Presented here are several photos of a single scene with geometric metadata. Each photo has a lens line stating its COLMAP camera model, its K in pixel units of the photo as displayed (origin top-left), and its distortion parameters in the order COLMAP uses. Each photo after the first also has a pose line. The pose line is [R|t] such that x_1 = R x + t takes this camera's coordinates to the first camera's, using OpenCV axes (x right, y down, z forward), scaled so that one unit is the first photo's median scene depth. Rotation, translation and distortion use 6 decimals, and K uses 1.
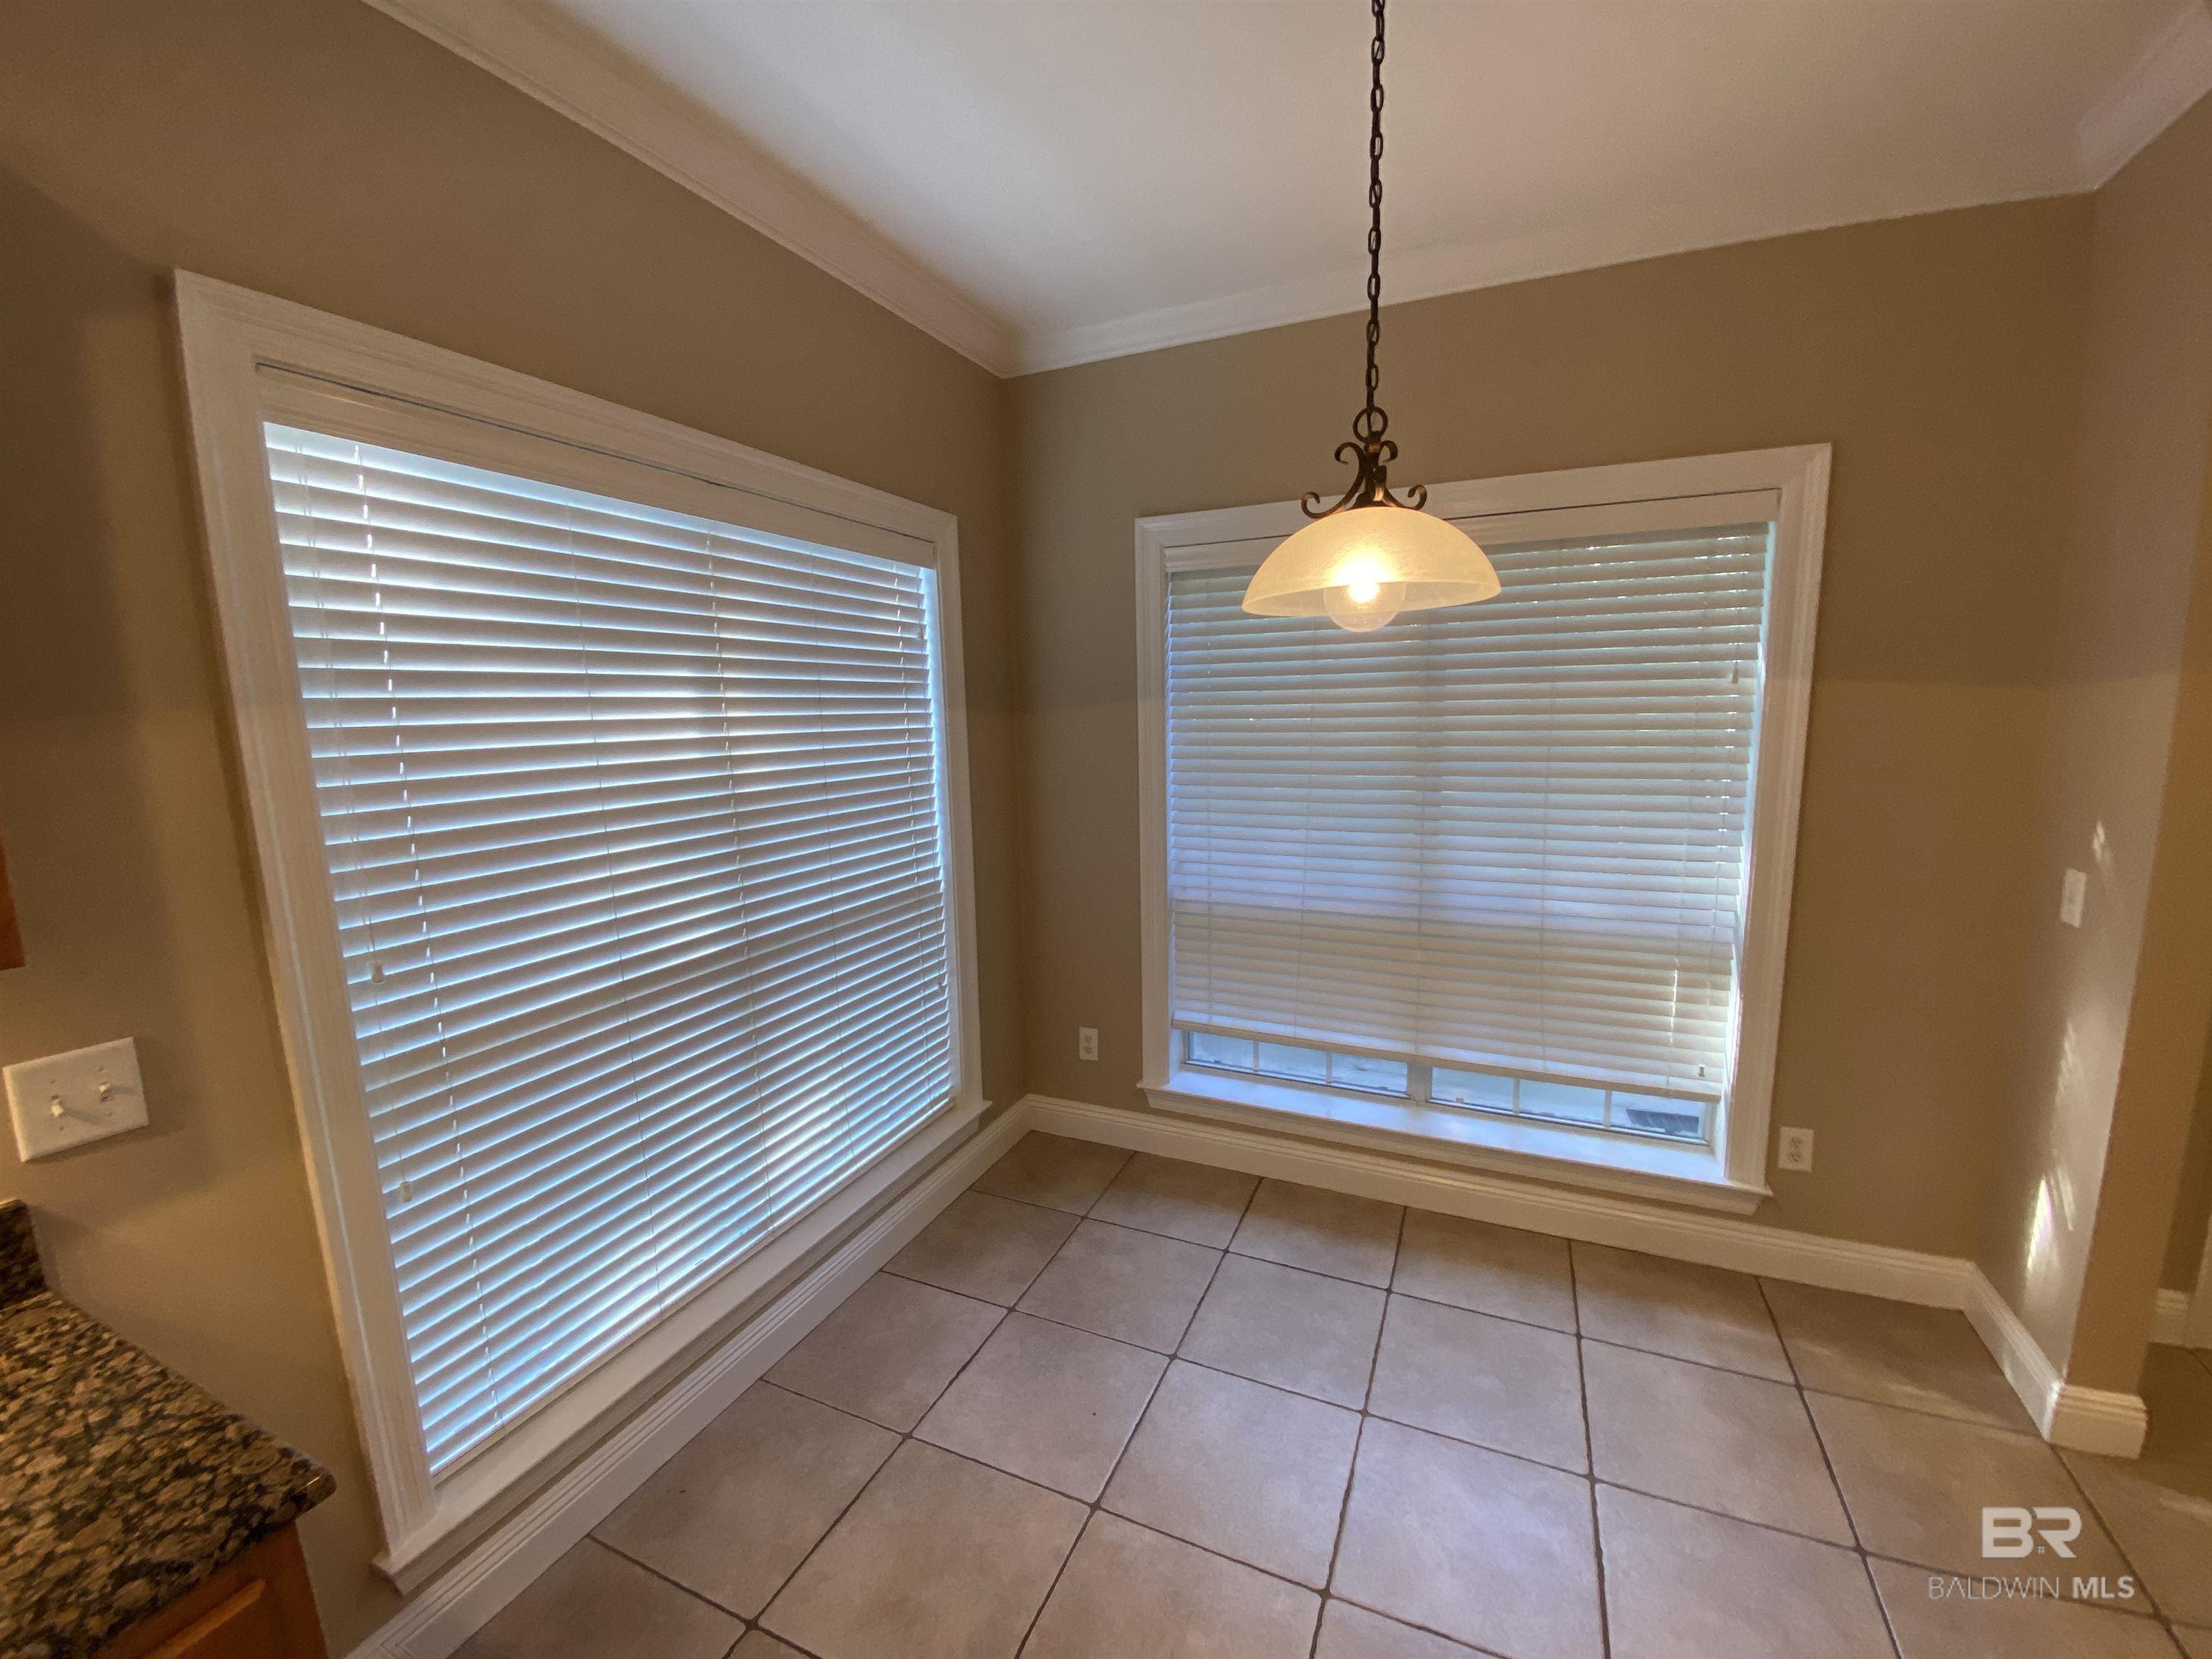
lens RADIAL K [[893.7, 0, 1103.2], [0, 893.7, 841.1], [0, 0, 1]] dist [0.010323, -0.016510]
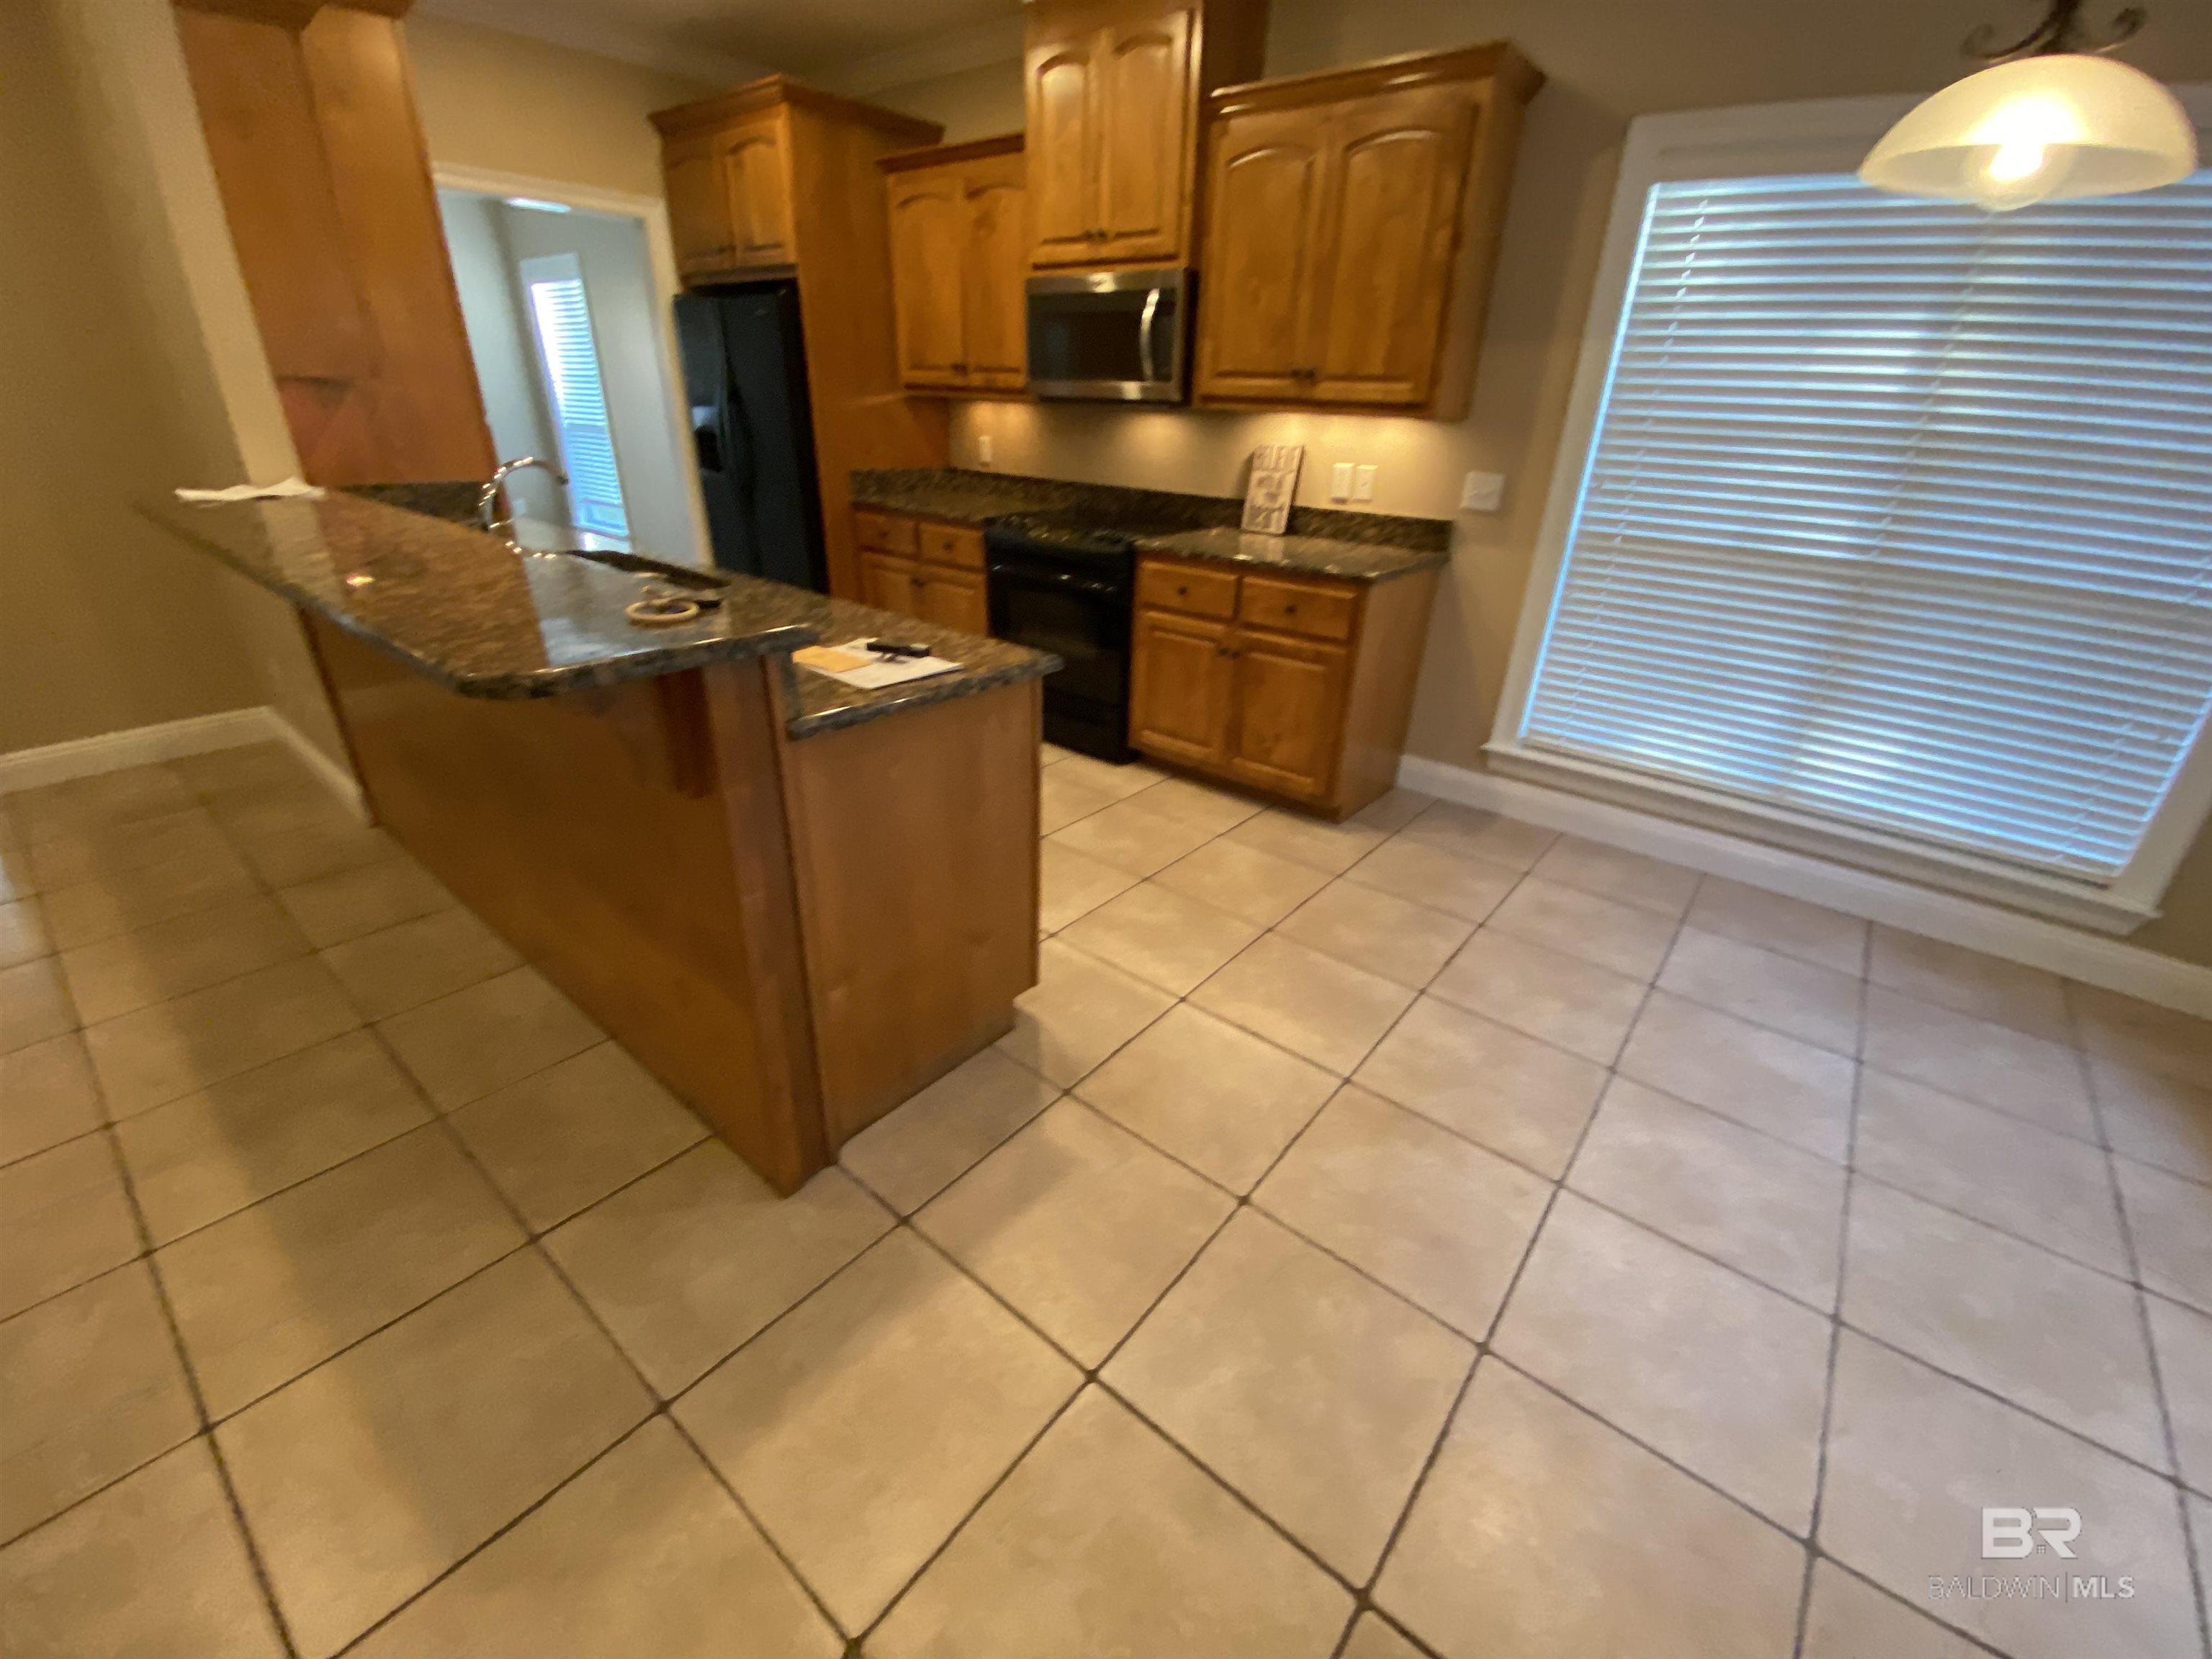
lens RADIAL K [[893.7, 0, 1103.2], [0, 893.7, 841.1], [0, 0, 1]] dist [0.010323, -0.016510]
pose [[-0.261670, 0.437621, -0.860242, 1.109336], [-0.177235, 0.854353, 0.488537, 0.034045], [0.948745, 0.280300, -0.145997, 0.308624]]
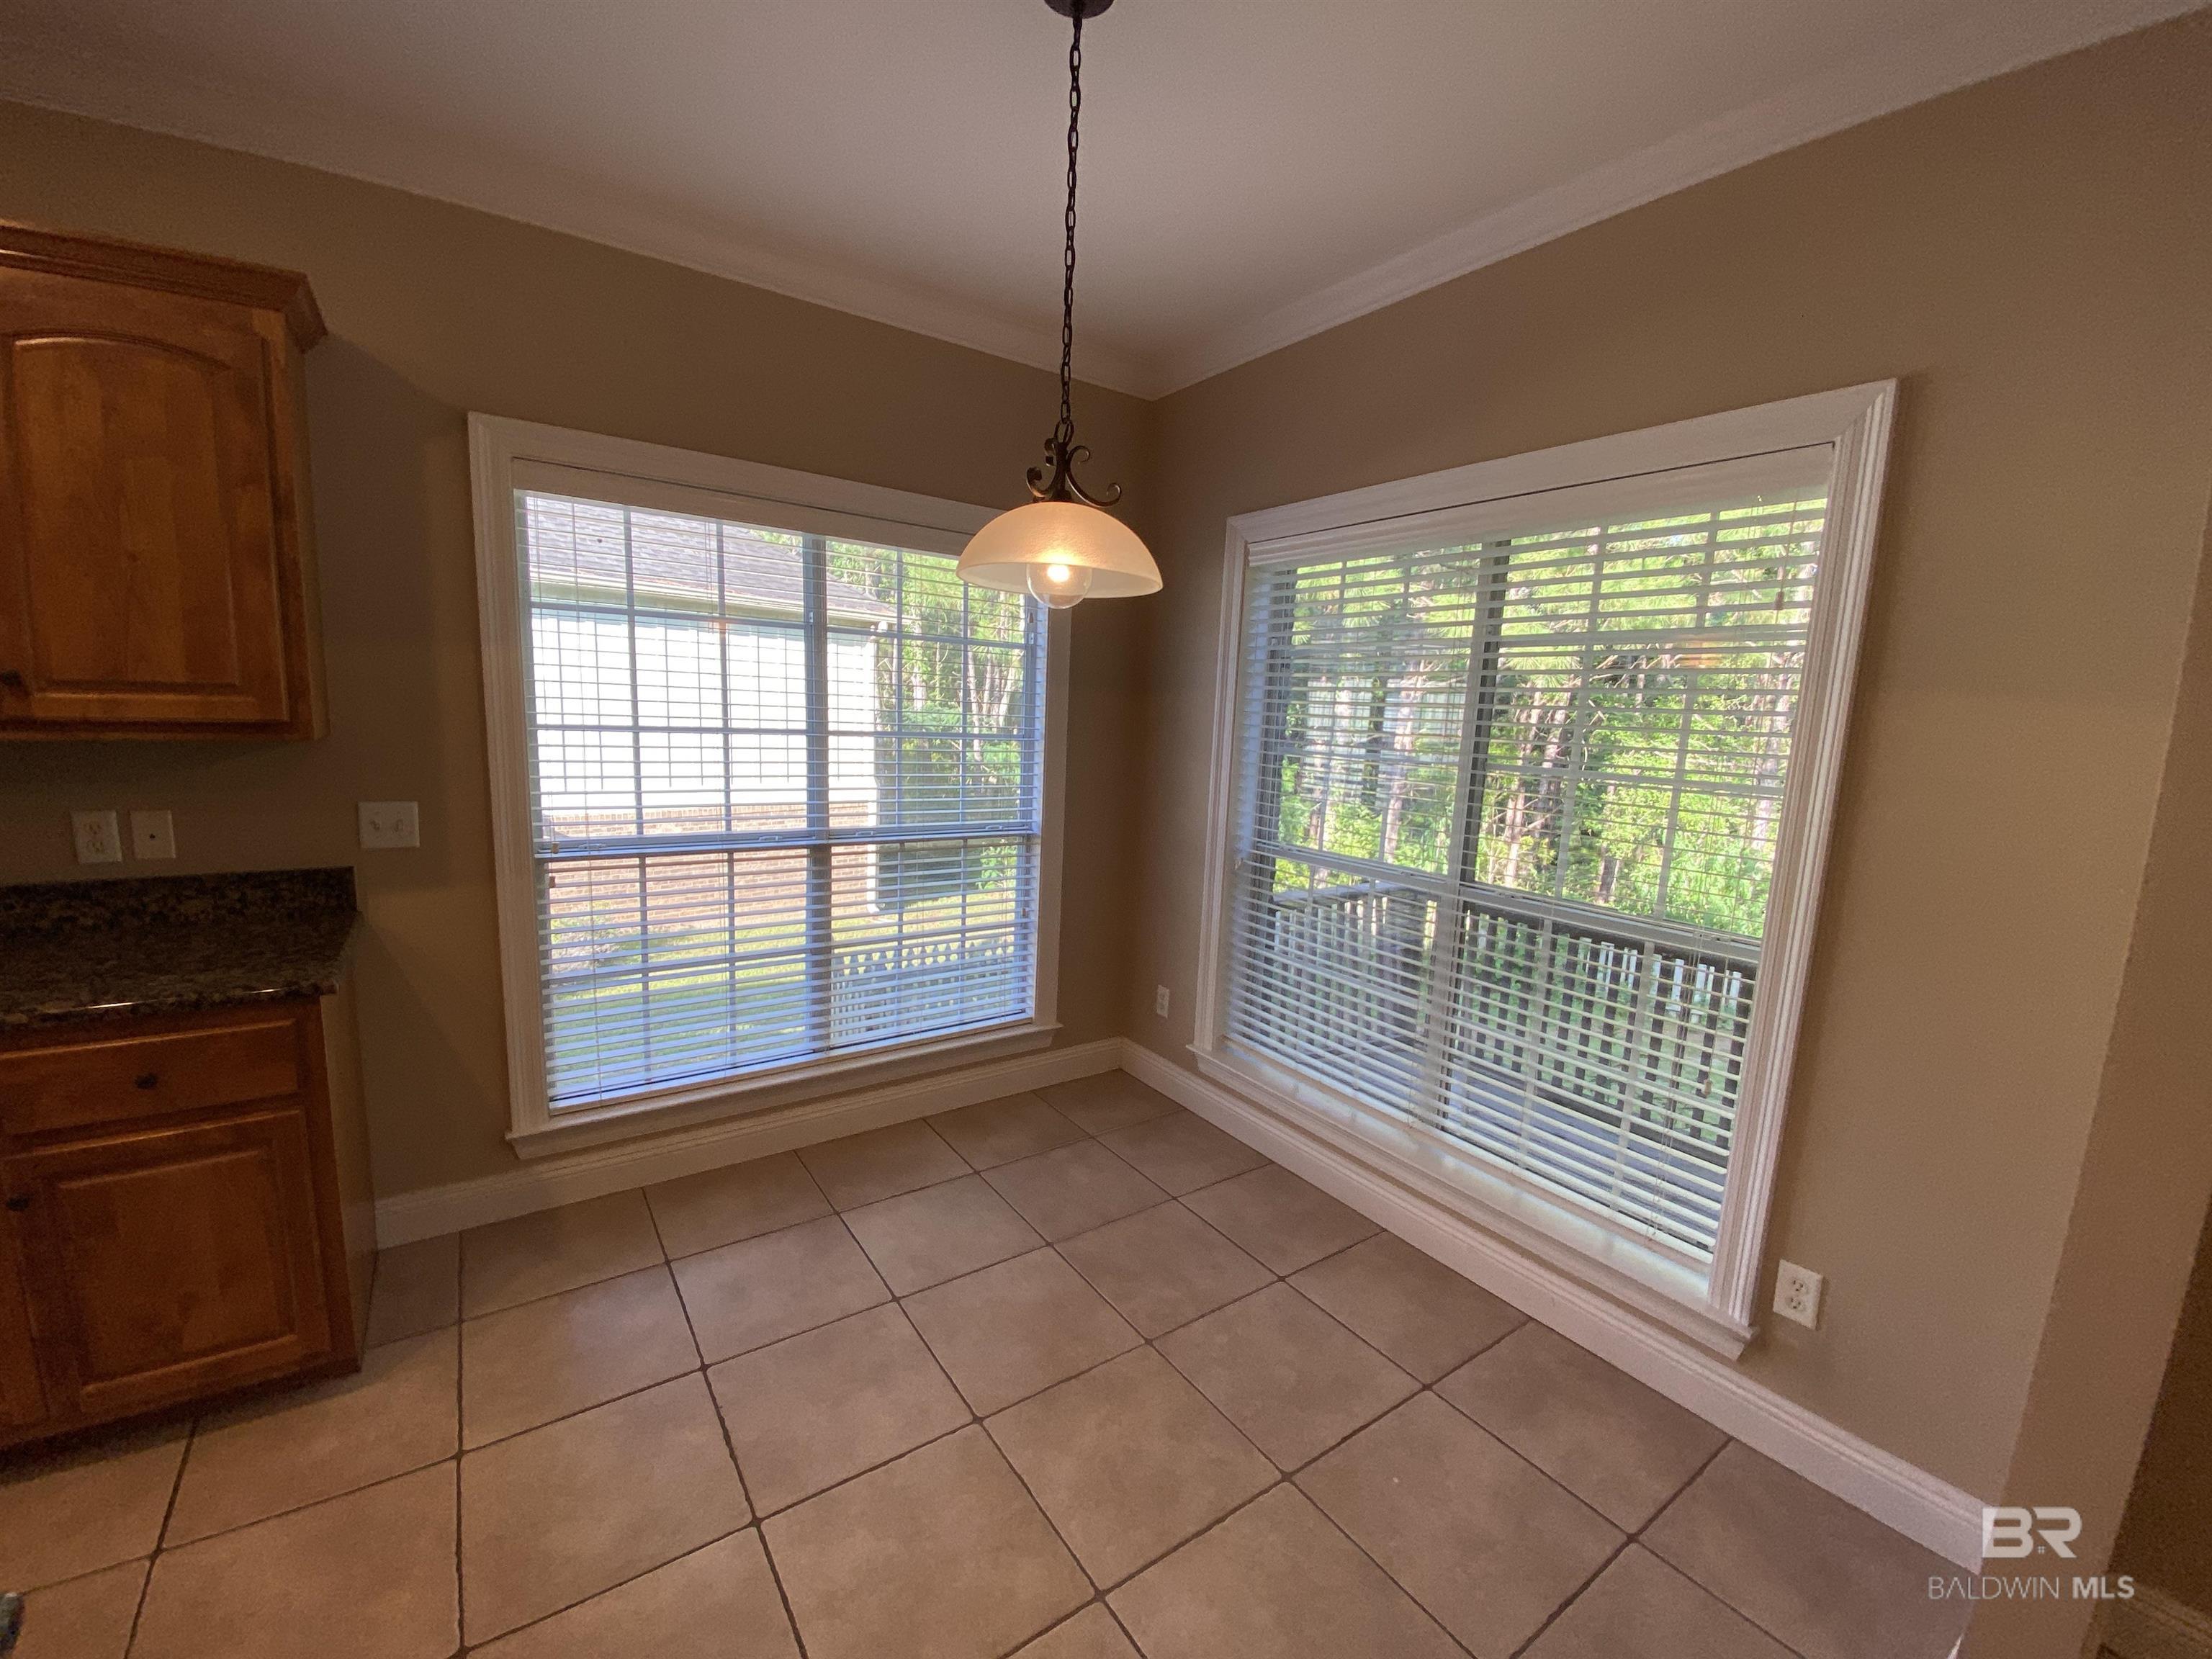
lens RADIAL K [[893.7, 0, 1103.2], [0, 893.7, 841.1], [0, 0, 1]] dist [0.010323, -0.016510]
pose [[0.855870, 0.133207, -0.499742, 0.687835], [-0.138851, 0.989970, 0.026077, 0.023717], [0.498203, 0.047071, 0.865782, 0.016621]]
